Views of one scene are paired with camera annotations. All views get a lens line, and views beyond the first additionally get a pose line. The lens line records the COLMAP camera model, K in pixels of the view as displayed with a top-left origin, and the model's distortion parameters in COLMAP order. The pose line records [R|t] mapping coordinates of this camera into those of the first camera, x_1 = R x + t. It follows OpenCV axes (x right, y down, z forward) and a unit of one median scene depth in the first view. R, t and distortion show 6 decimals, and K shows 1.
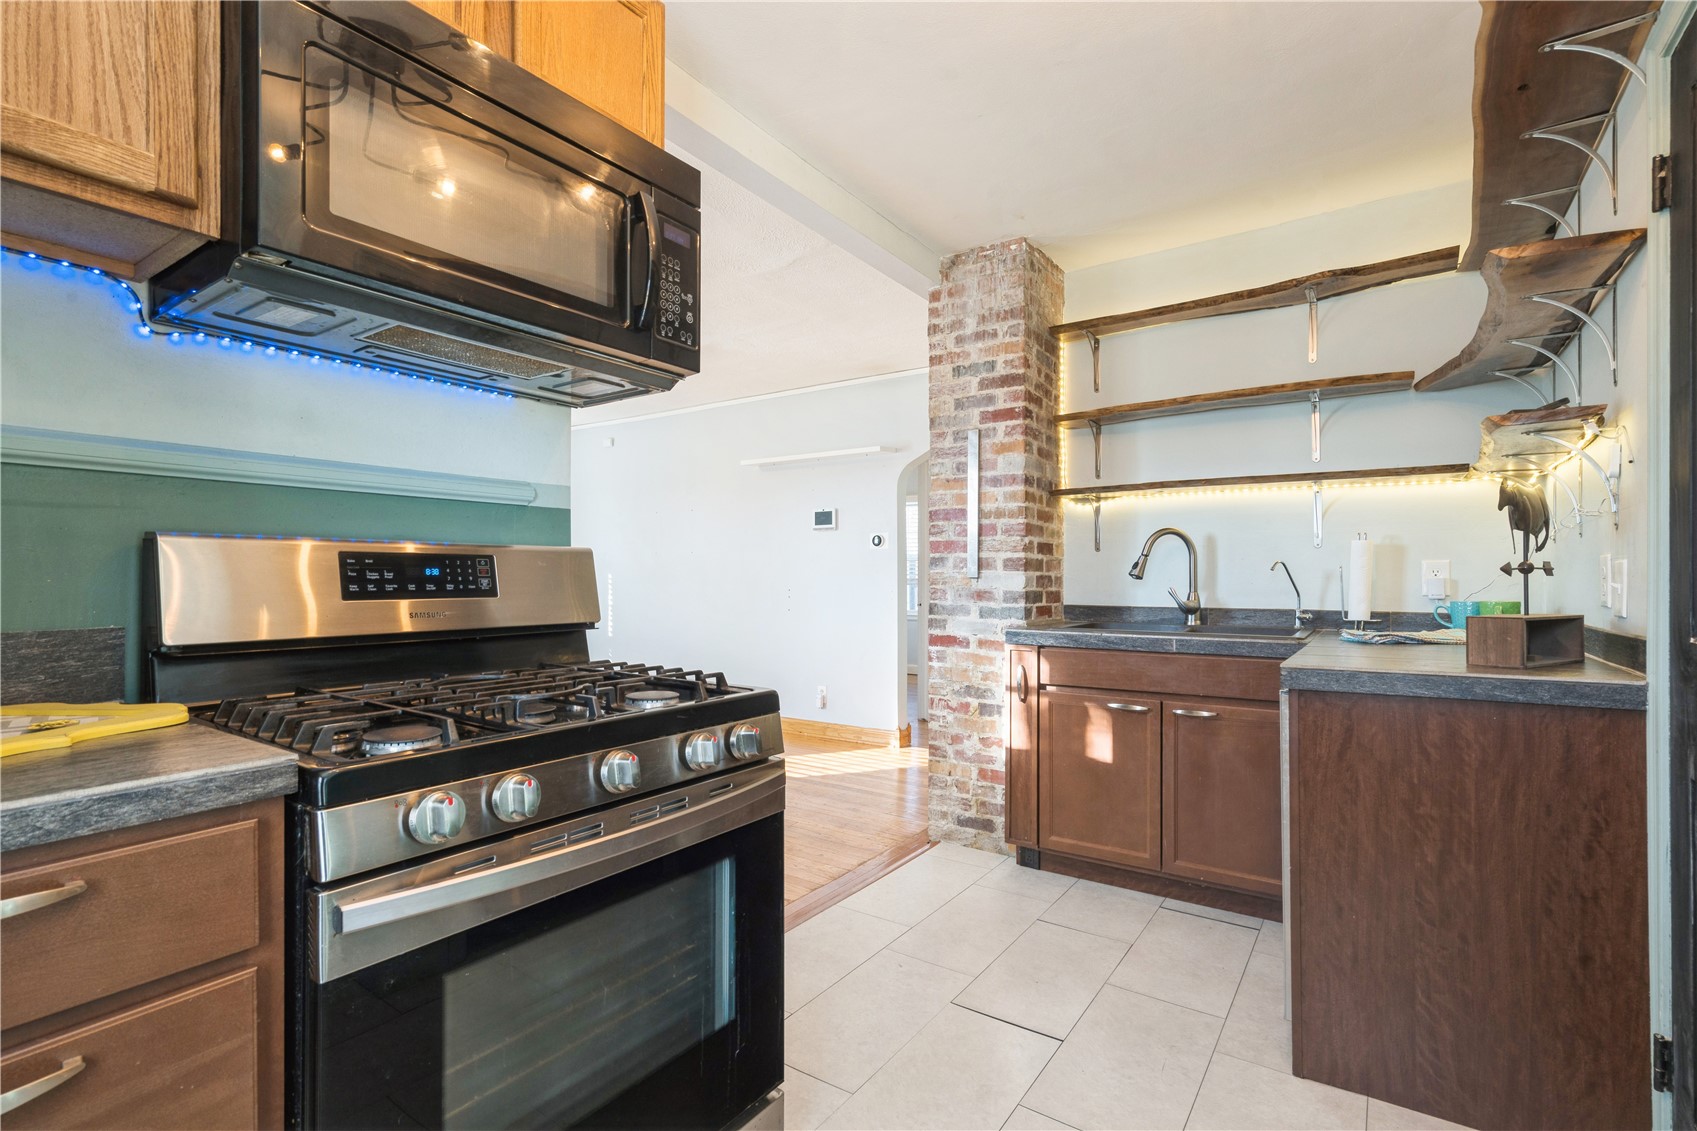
lens RADIAL K [[796.9, 0, 848.6], [0, 796.9, 577.4], [0, 0, 1]] dist [0.003673, 0.001239]
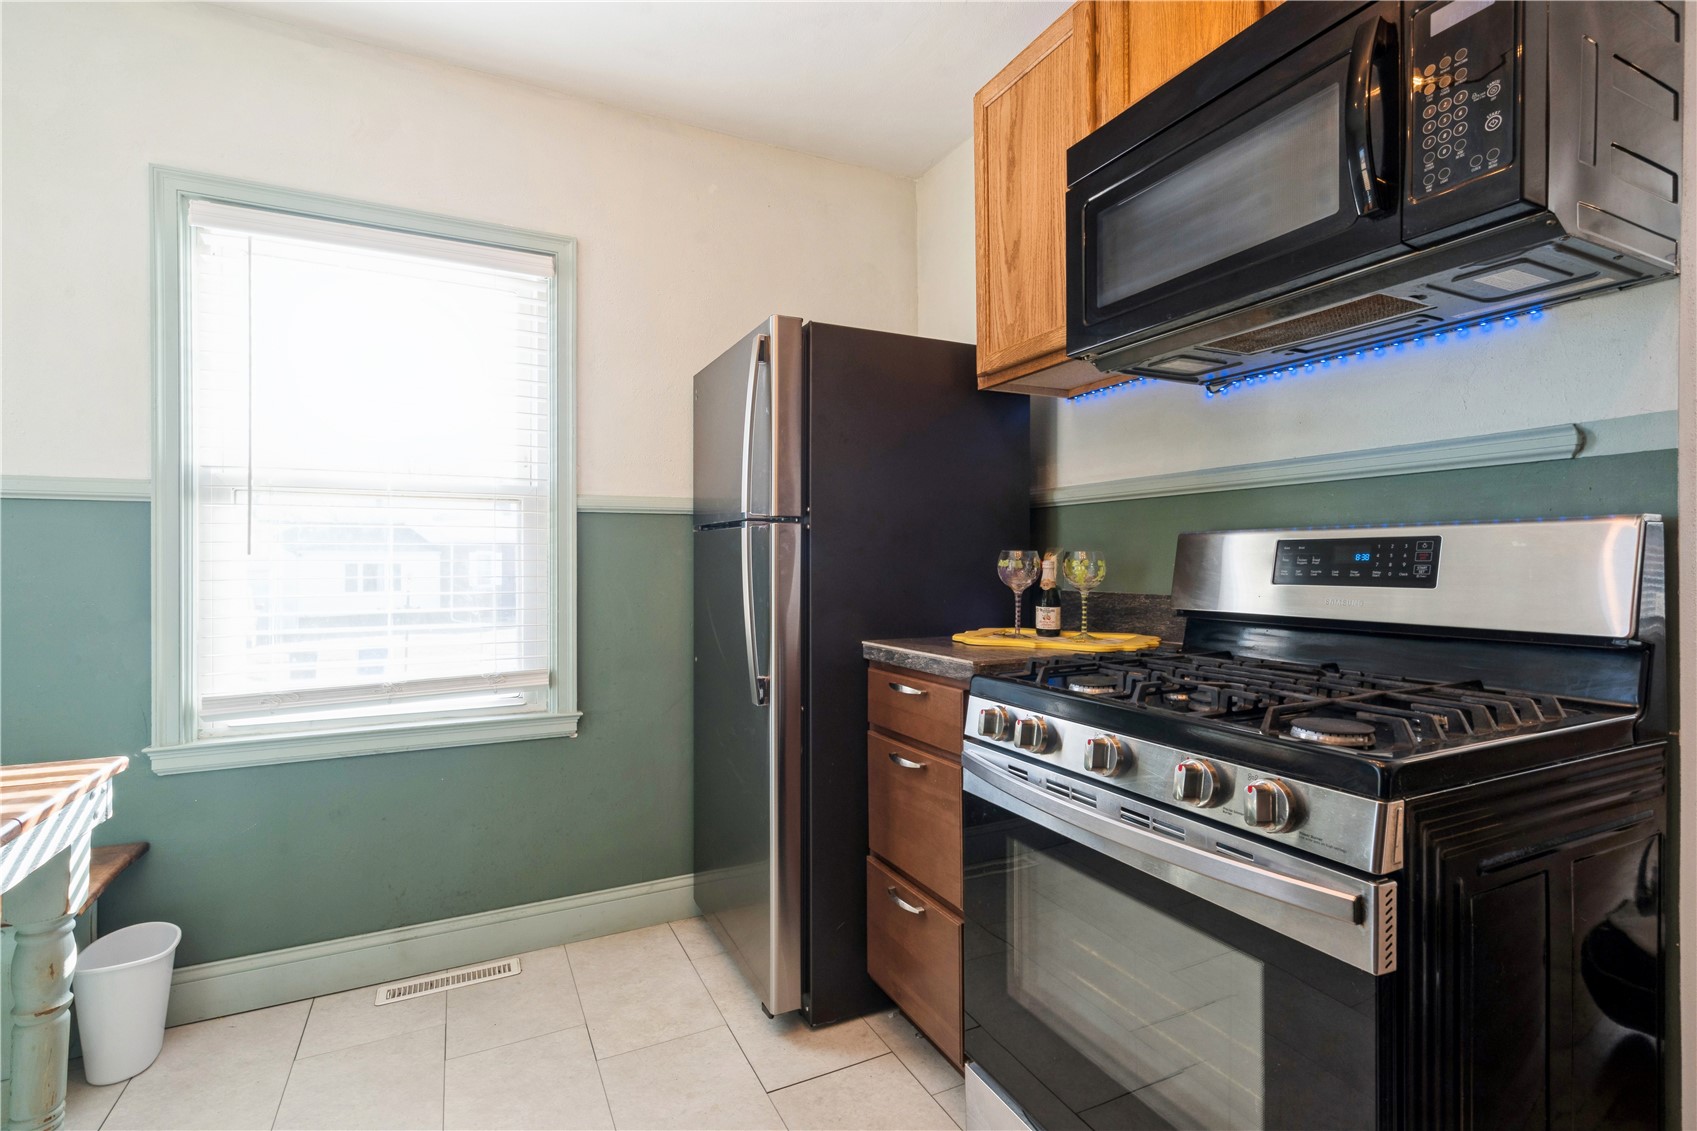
lens RADIAL K [[796.9, 0, 849.9], [0, 796.9, 563.3], [0, 0, 1]] dist [0.003673, 0.001239]
pose [[-0.486886, -0.001657, -0.873464, 0.586539], [0.001716, 0.999994, -0.002854, 0.001684], [0.873464, -0.002888, -0.486880, 0.933651]]
